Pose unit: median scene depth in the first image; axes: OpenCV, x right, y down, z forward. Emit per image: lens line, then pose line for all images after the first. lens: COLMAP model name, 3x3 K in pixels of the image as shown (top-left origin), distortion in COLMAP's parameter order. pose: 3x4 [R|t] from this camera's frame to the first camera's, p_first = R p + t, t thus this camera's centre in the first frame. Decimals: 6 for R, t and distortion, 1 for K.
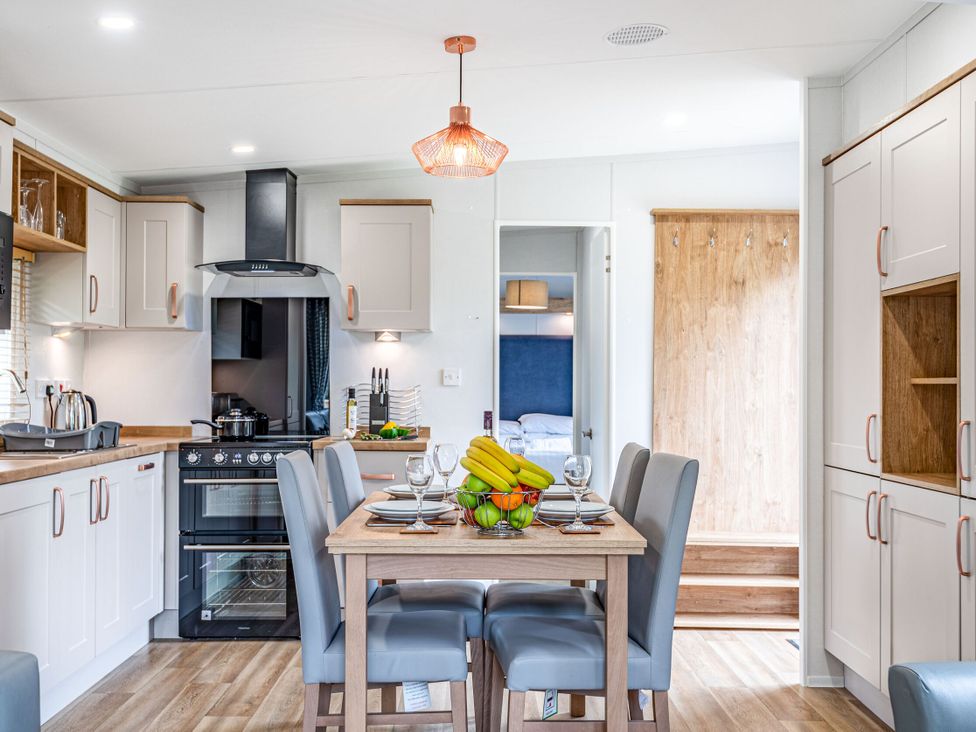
lens RADIAL K [[1078.0, 0, 485.3], [0, 1078.0, 368.4], [0, 0, 1]] dist [0.009885, 0.000000]
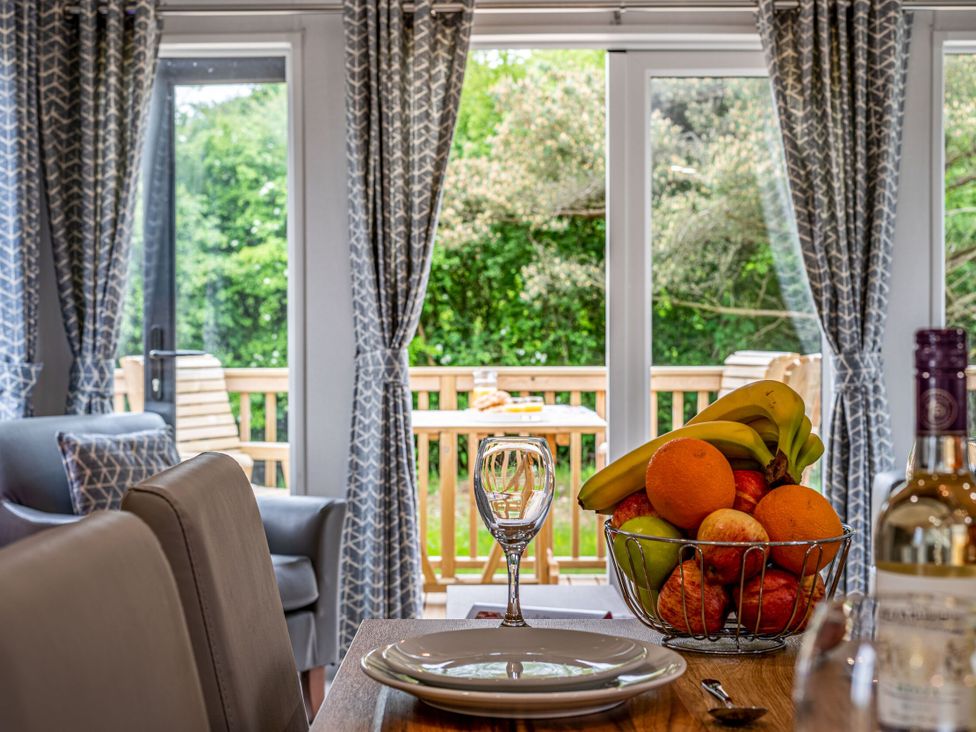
lens RADIAL K [[1615.5, 0, 485.0], [0, 1615.5, 350.1], [0, 0, 1]] dist [-0.002786, 0.000000]
pose [[-0.999924, -0.000583, 0.012312, 0.045184], [-0.000659, 0.999981, -0.006160, 0.030083], [-0.012308, -0.006168, -0.999905, 0.848836]]
